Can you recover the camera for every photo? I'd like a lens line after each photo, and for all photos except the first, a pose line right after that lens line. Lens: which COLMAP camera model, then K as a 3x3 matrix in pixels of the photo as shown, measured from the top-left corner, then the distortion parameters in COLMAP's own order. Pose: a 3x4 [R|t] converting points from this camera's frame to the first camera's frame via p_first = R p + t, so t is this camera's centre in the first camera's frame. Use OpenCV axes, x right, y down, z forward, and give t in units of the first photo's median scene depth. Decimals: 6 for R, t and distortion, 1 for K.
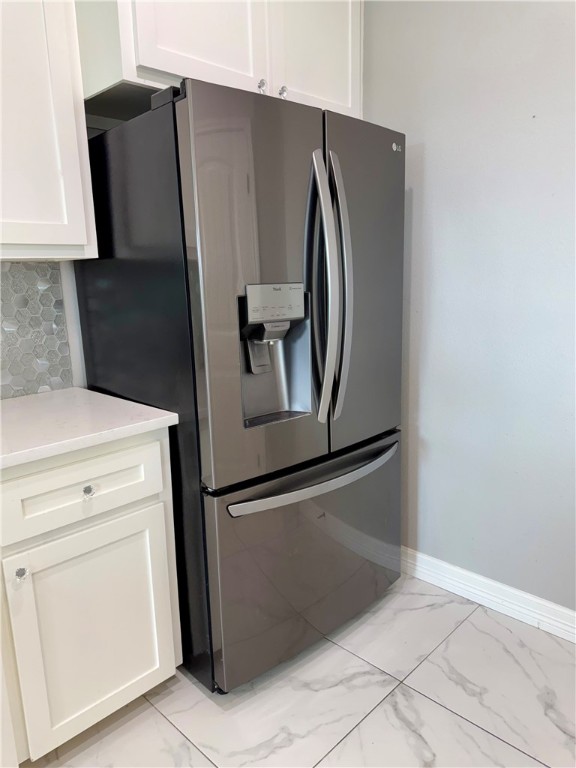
lens RADIAL K [[535.0, 0, 285.1], [0, 535.0, 382.3], [0, 0, 1]] dist [0.100990, -0.003514]
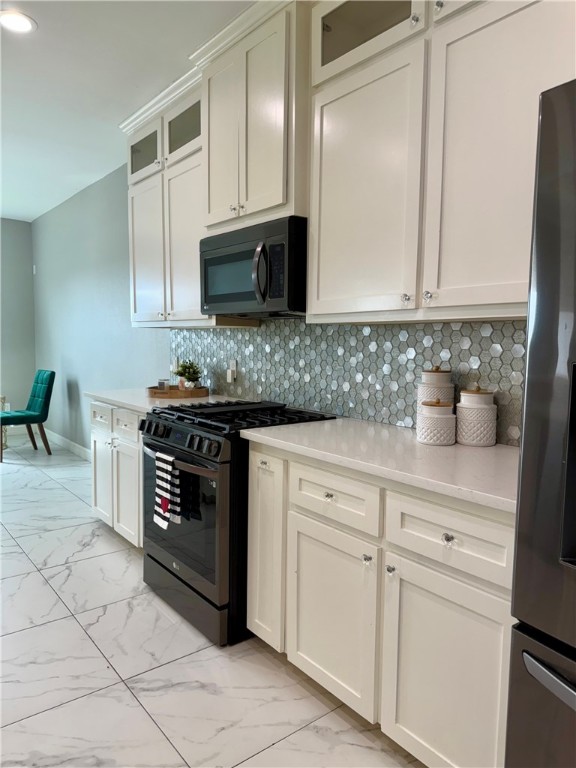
lens RADIAL K [[535.0, 0, 294.4], [0, 535.0, 387.3], [0, 0, 1]] dist [0.100990, -0.003514]
pose [[-0.131716, 0.085880, -0.987560, 0.664818], [-0.212116, 0.970723, 0.112707, -0.131571], [0.968327, 0.224323, -0.109643, 0.776382]]
